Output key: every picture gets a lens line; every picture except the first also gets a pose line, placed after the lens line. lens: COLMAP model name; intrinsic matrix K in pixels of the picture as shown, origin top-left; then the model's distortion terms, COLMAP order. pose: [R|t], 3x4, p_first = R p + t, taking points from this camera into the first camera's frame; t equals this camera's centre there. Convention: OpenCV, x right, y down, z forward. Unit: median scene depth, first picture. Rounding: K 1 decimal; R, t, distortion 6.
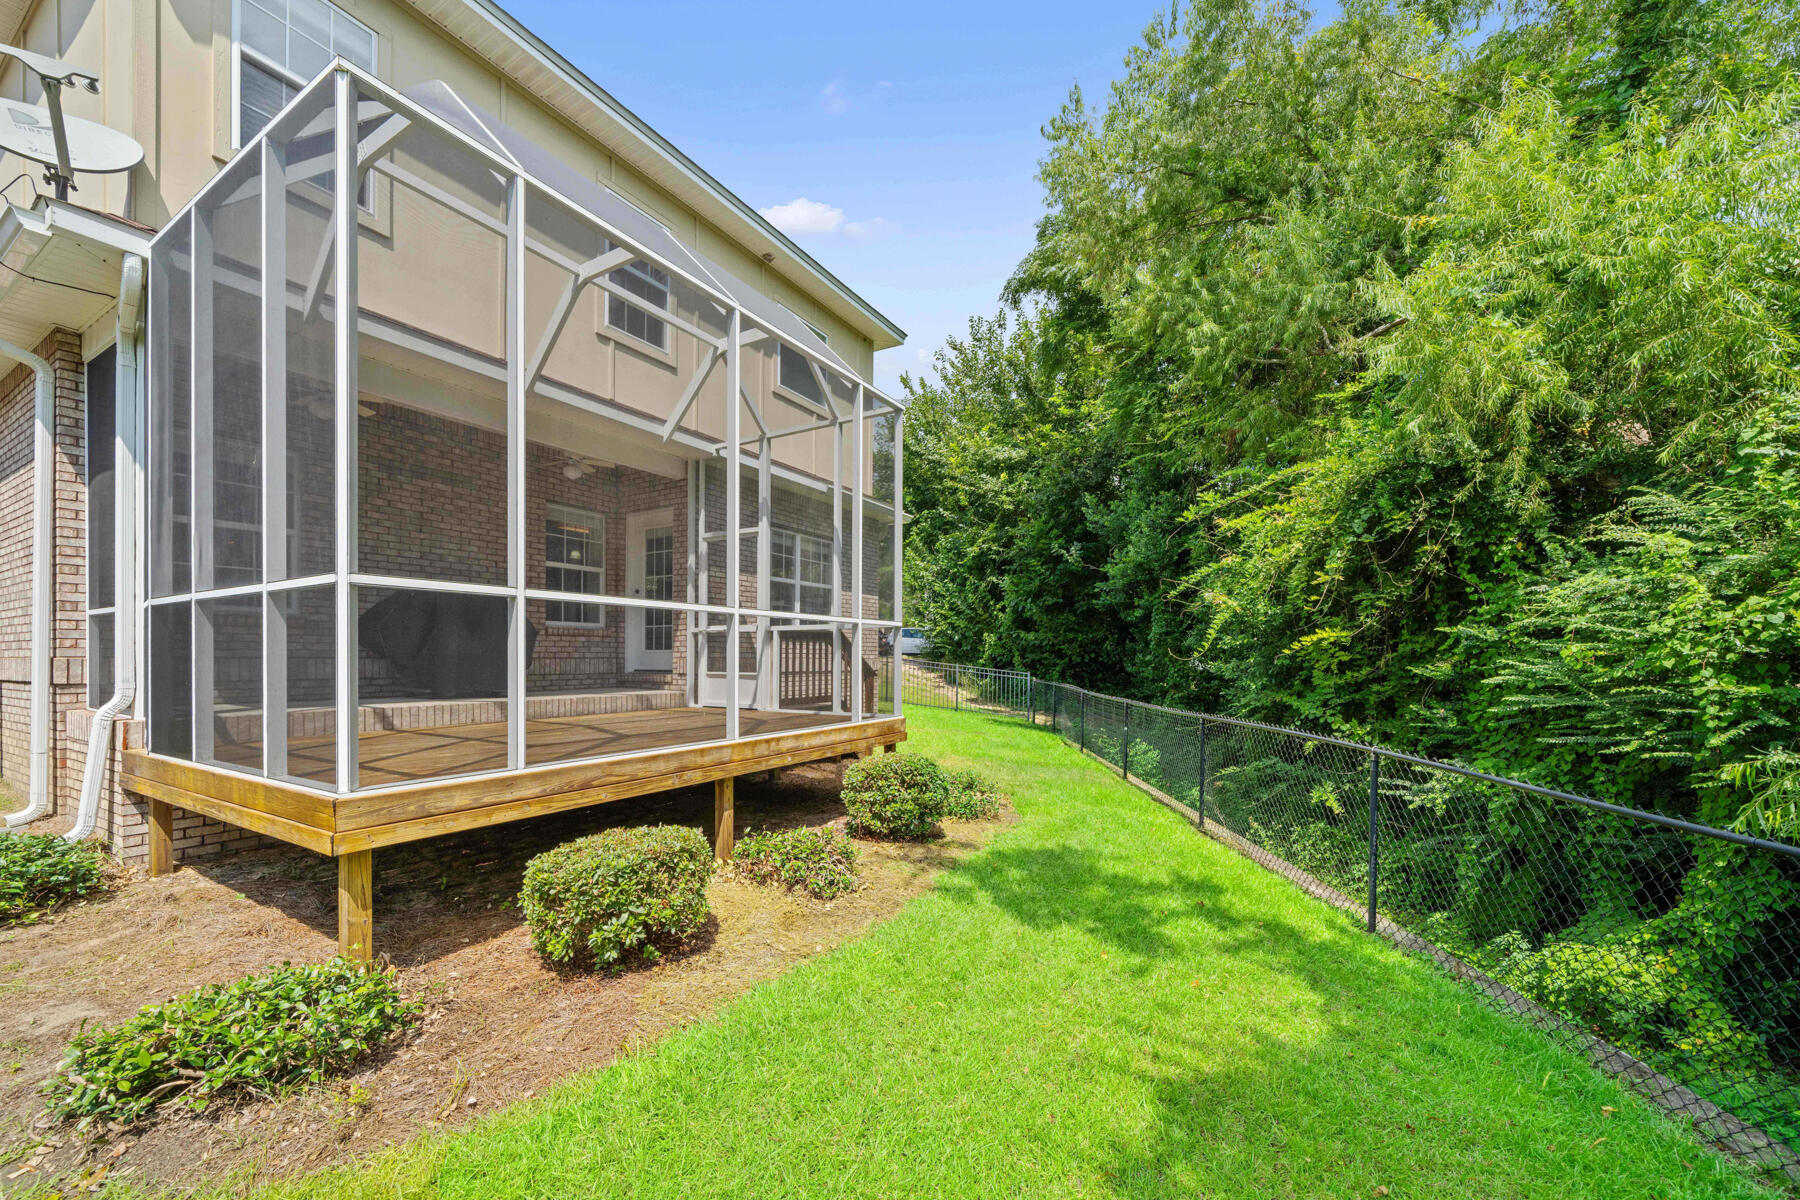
lens RADIAL K [[694.7, 0, 893.4], [0, 694.7, 660.9], [0, 0, 1]] dist [0.001488, 0.000002]
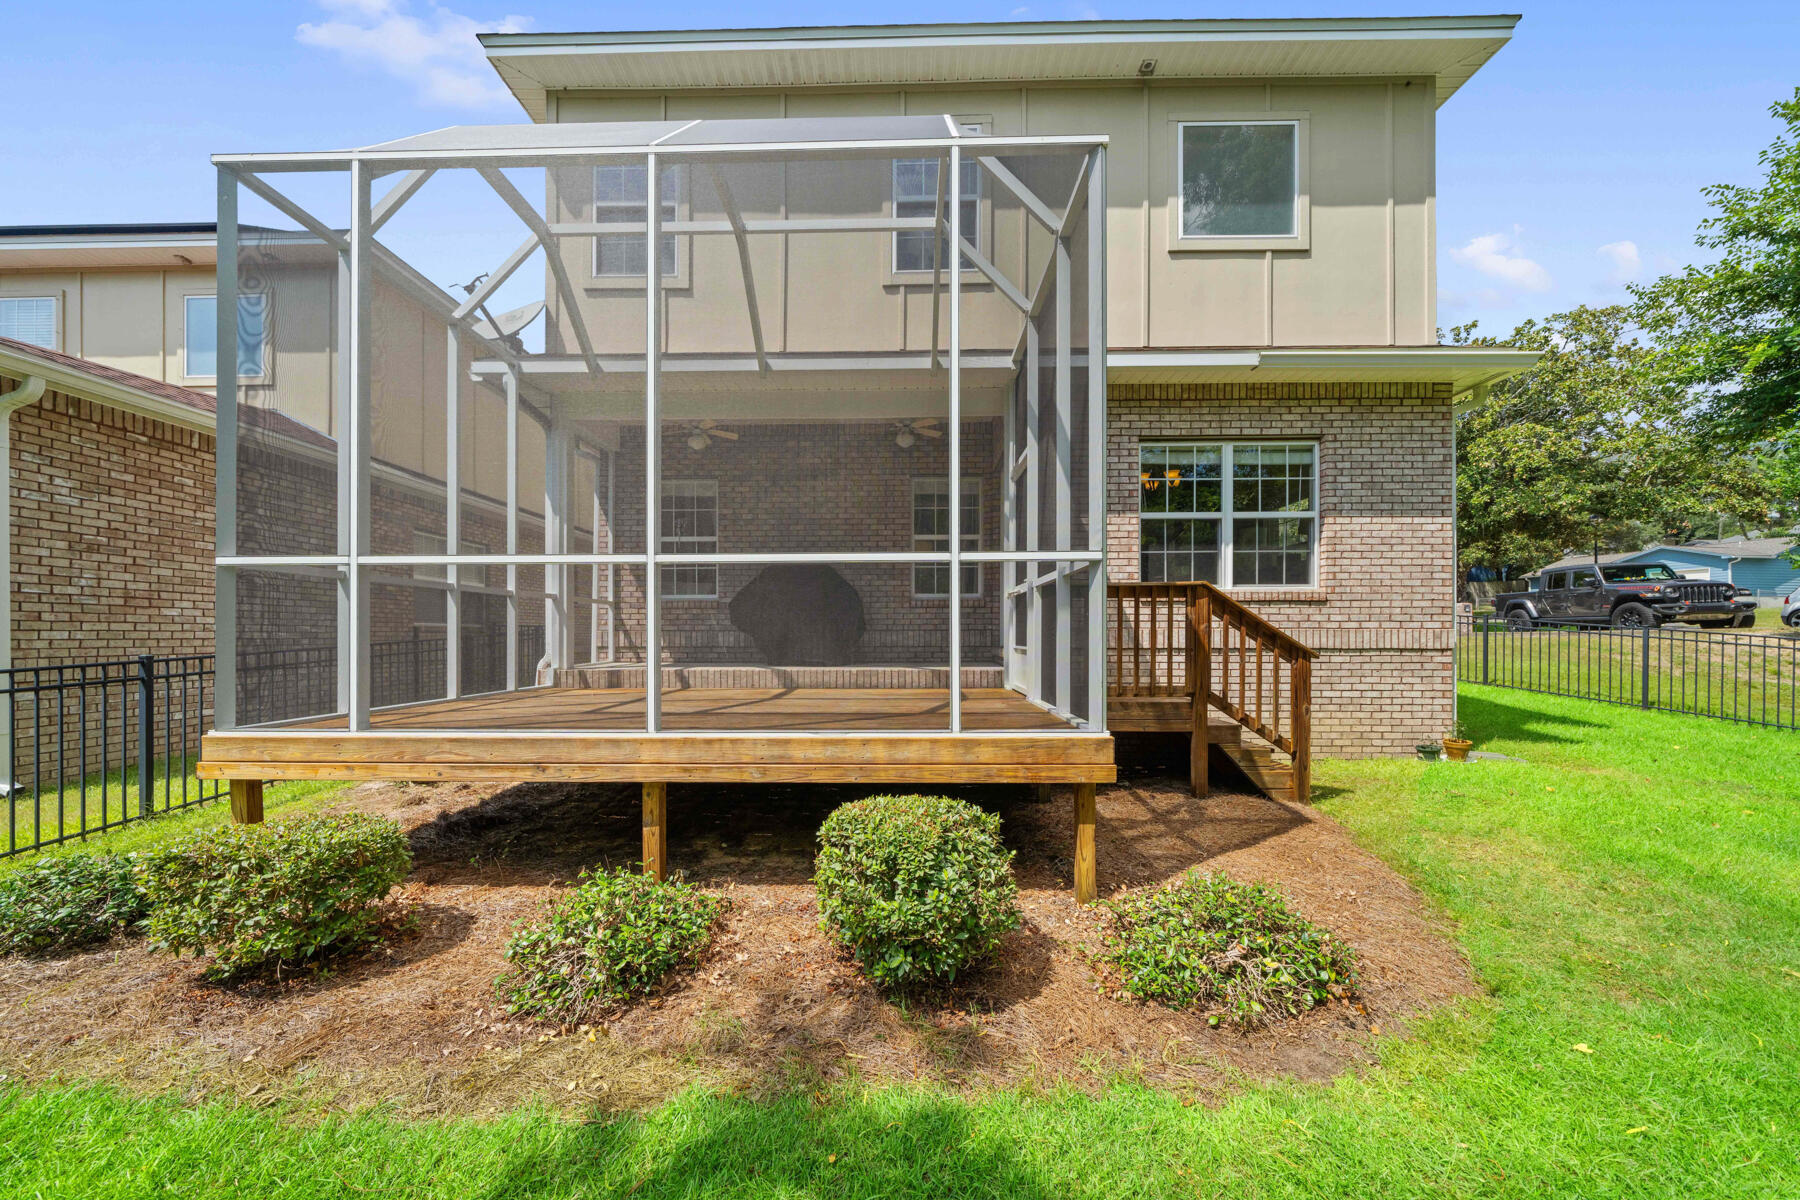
lens RADIAL K [[626.0, 0, 894.8], [0, 626.0, 639.2], [0, 0, 1]] dist [-0.013440, -0.000011]
pose [[0.494444, 0.001582, -0.869208, 0.283297], [-0.001544, 0.999998, 0.000942, 0.007488], [0.869208, 0.000876, 0.494446, 0.532060]]
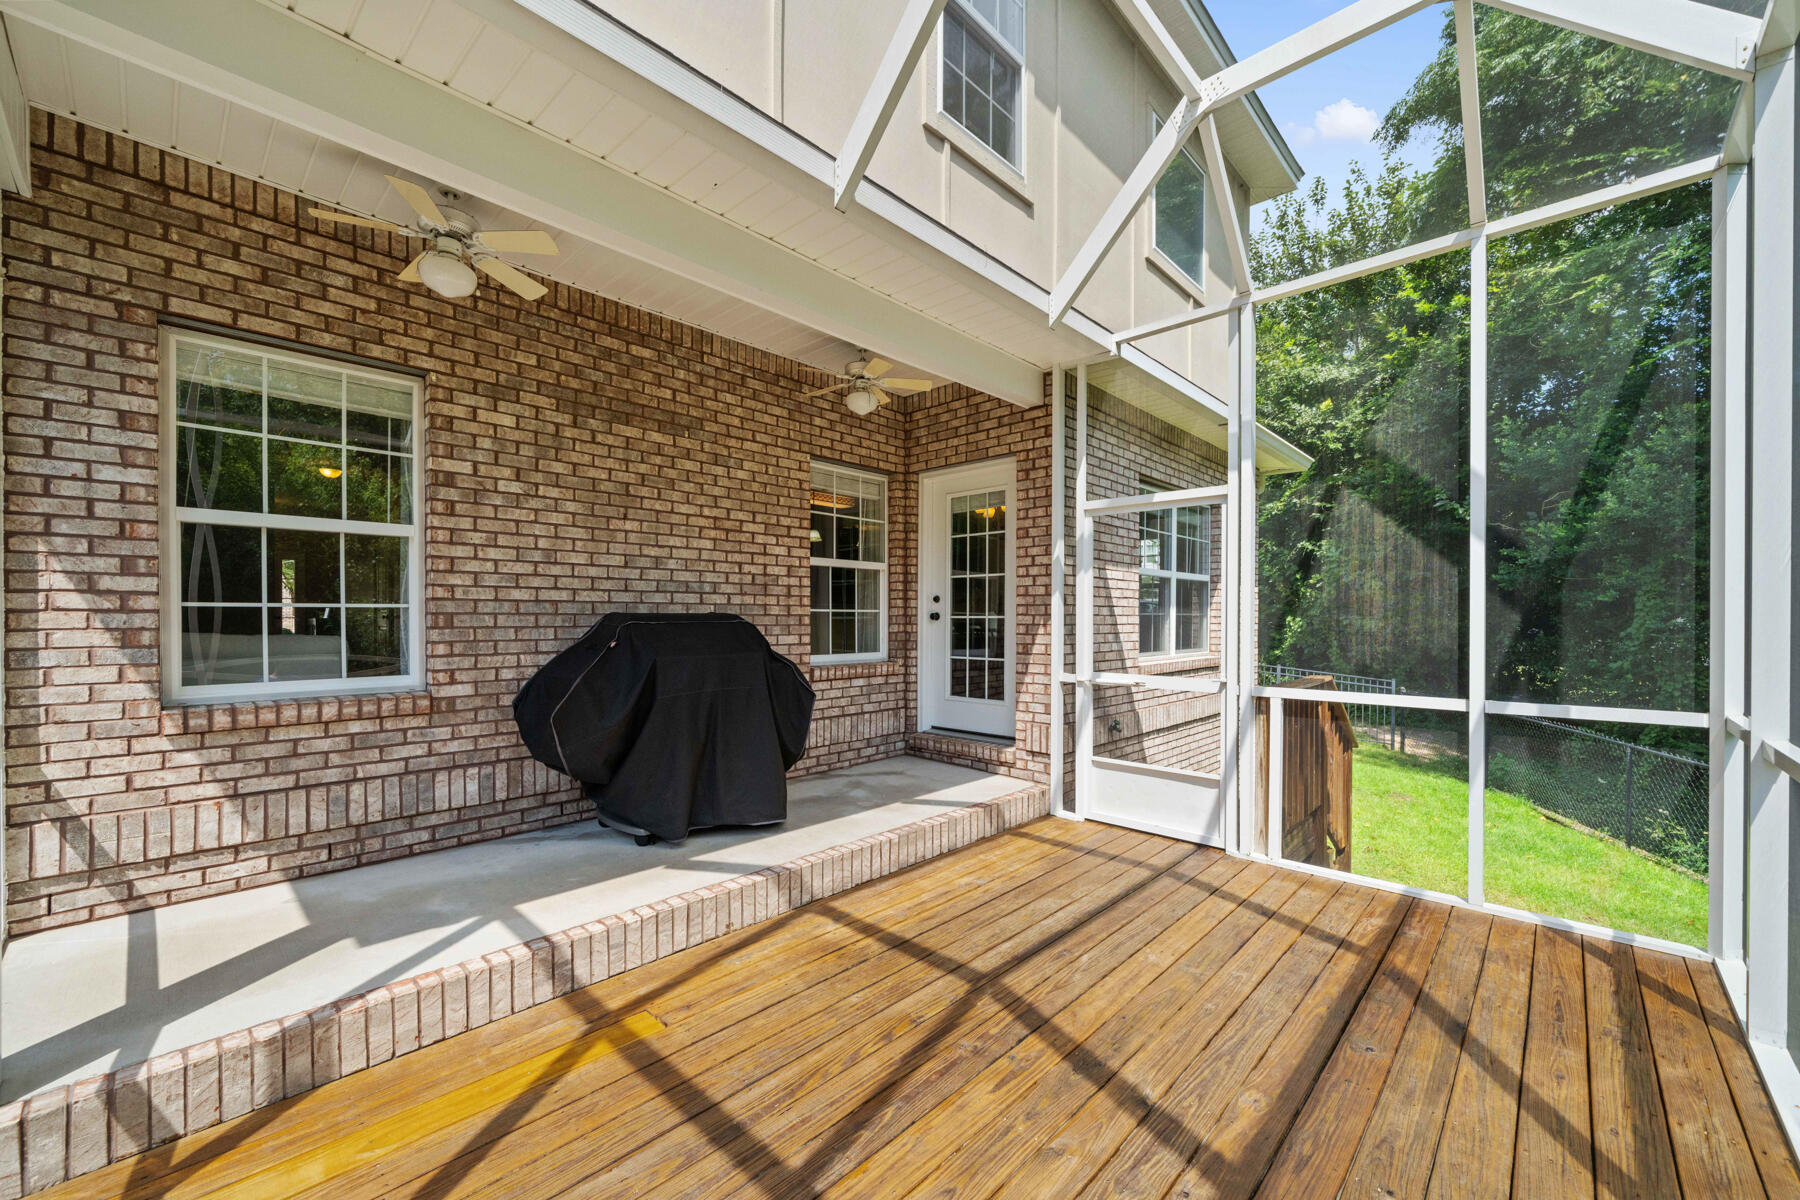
lens RADIAL K [[711.9, 0, 896.9], [0, 711.9, 628.0], [0, 0, 1]] dist [-0.000604, -0.000221]
pose [[0.974345, 0.001934, -0.225052, -0.292229], [-0.000698, 0.999984, 0.005573, -0.087458], [0.225059, -0.005273, 0.974331, 0.424449]]
